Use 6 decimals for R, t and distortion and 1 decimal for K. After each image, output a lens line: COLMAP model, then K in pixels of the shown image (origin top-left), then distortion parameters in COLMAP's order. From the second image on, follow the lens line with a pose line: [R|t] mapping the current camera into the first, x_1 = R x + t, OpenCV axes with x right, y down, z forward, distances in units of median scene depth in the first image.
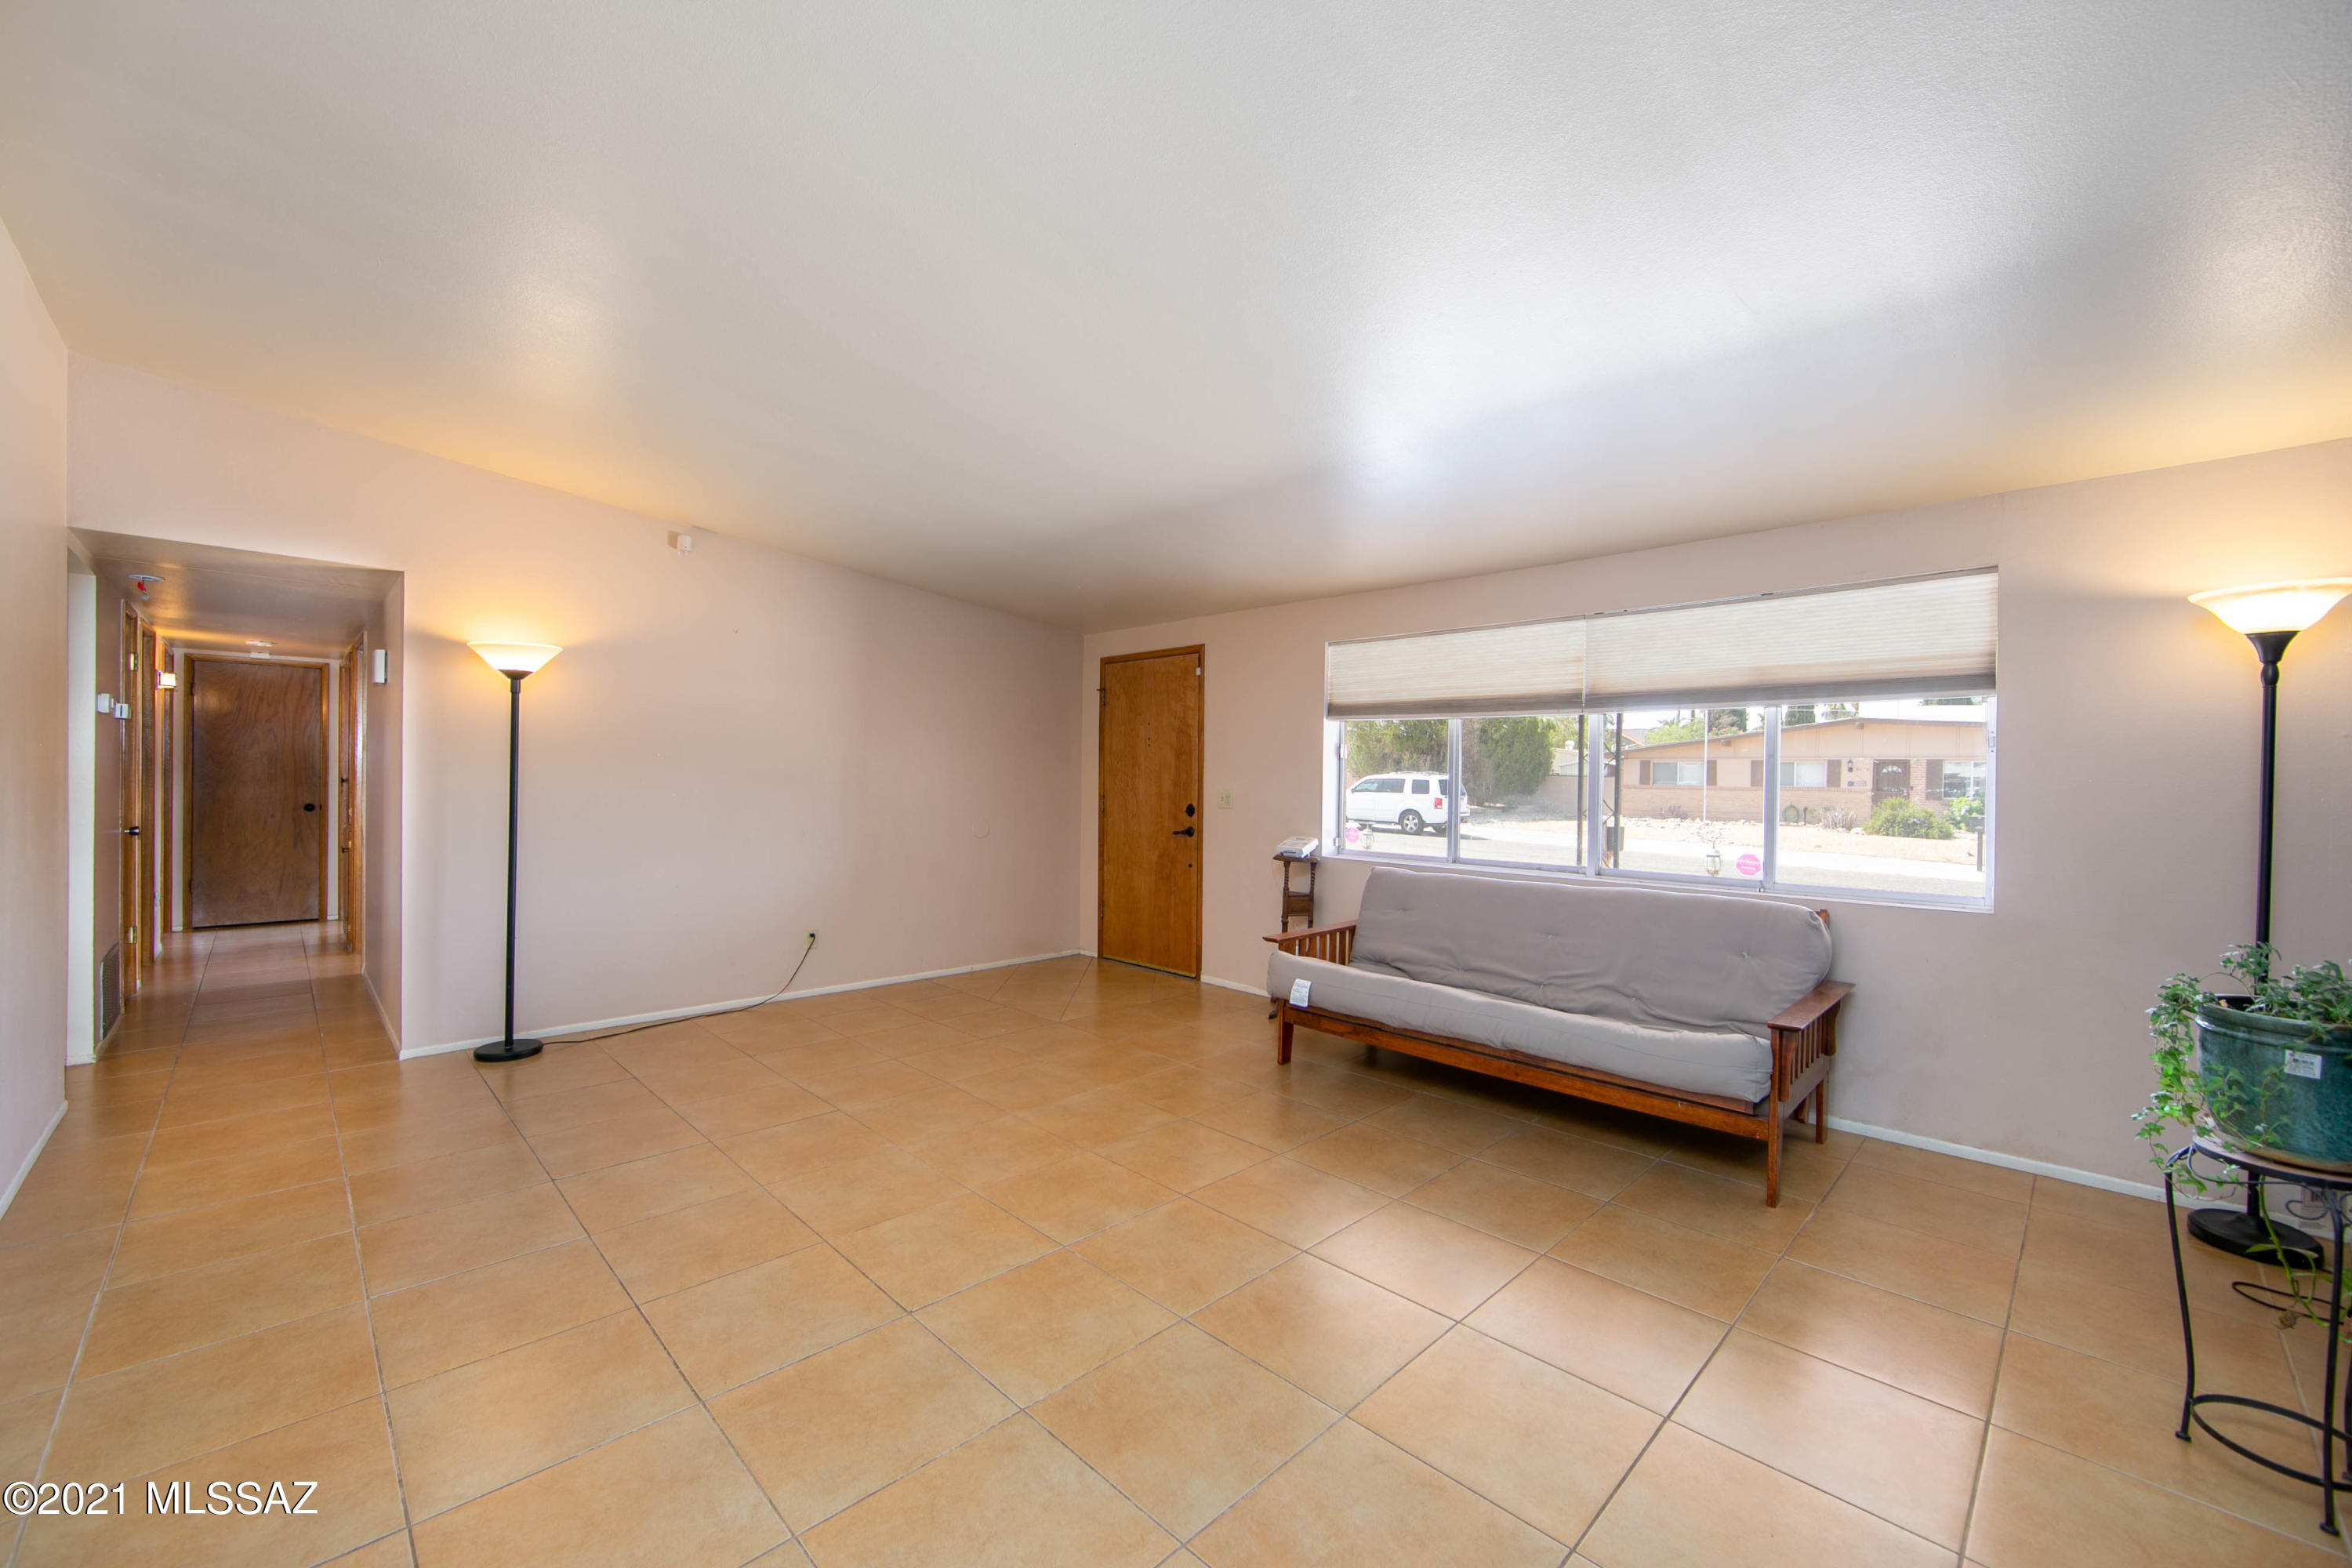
lens RADIAL K [[931.8, 0, 1167.9], [0, 931.8, 780.1], [0, 0, 1]] dist [-0.008934, 0.002221]
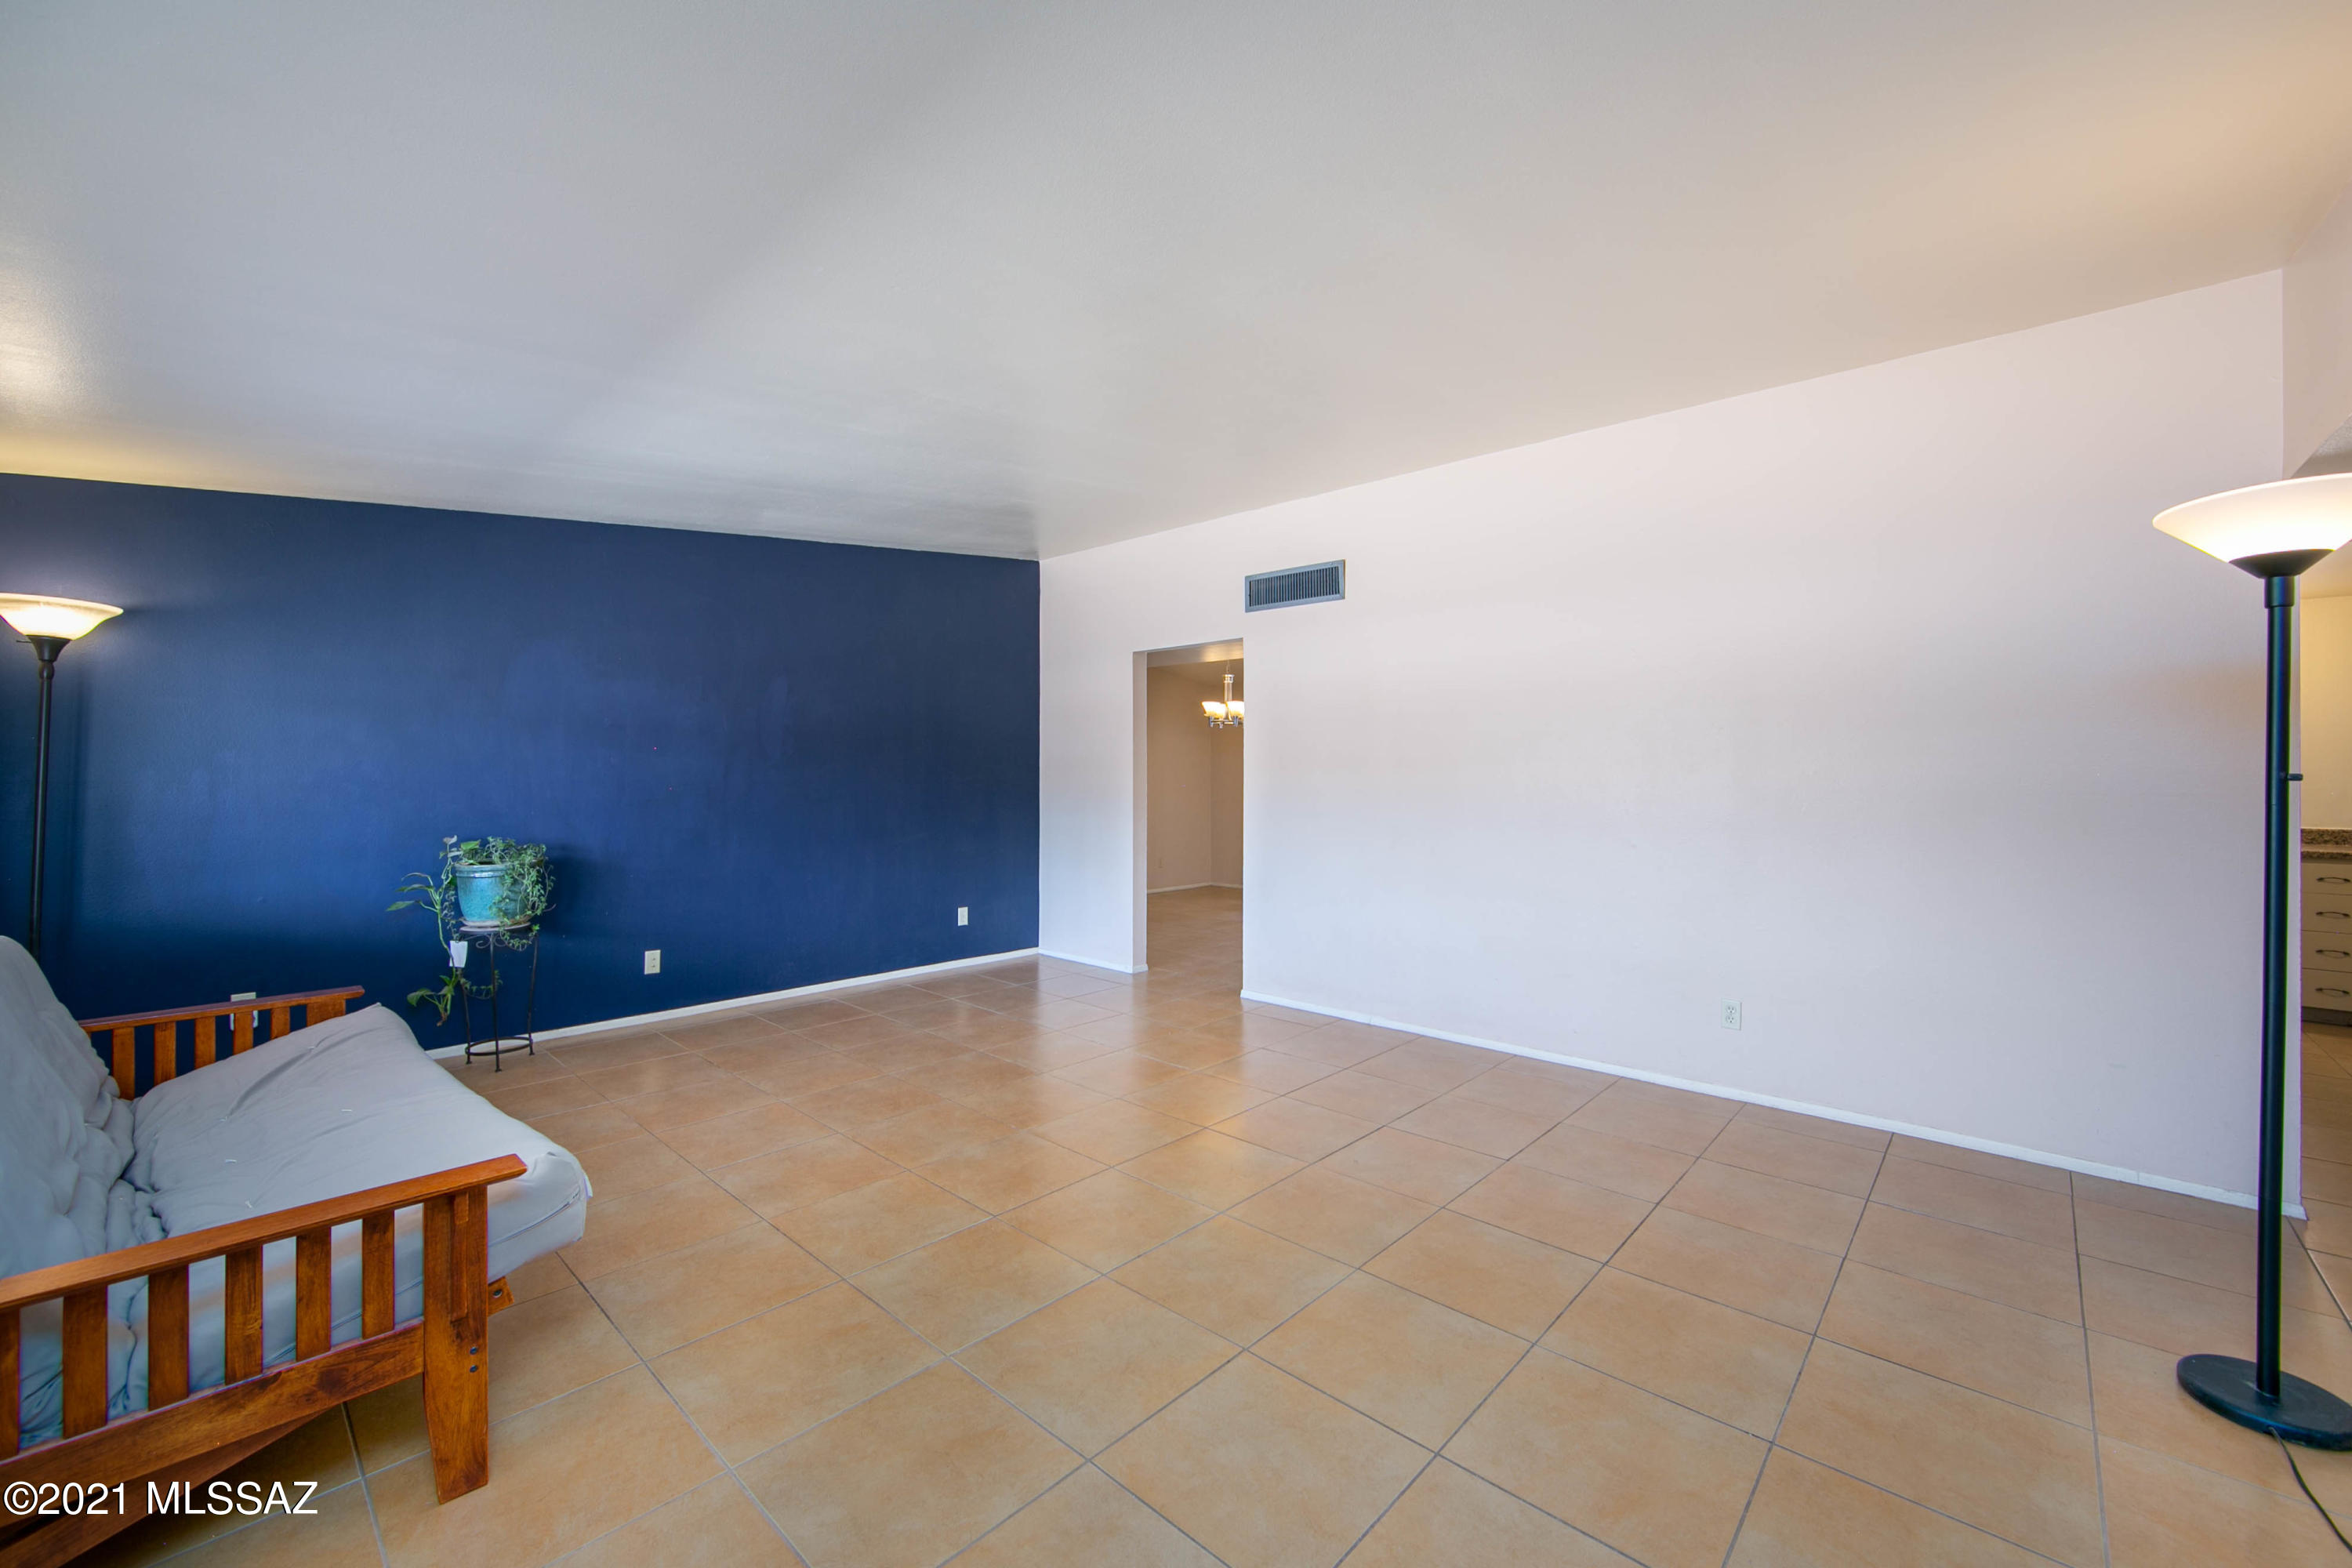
lens RADIAL K [[931.8, 0, 1190.3], [0, 931.8, 768.8], [0, 0, 1]] dist [-0.008934, 0.002221]
pose [[-0.997750, -0.016459, -0.064995, -0.209120], [-0.017161, 0.999800, 0.010261, -0.019308], [0.064813, 0.011354, -0.997833, 1.927469]]
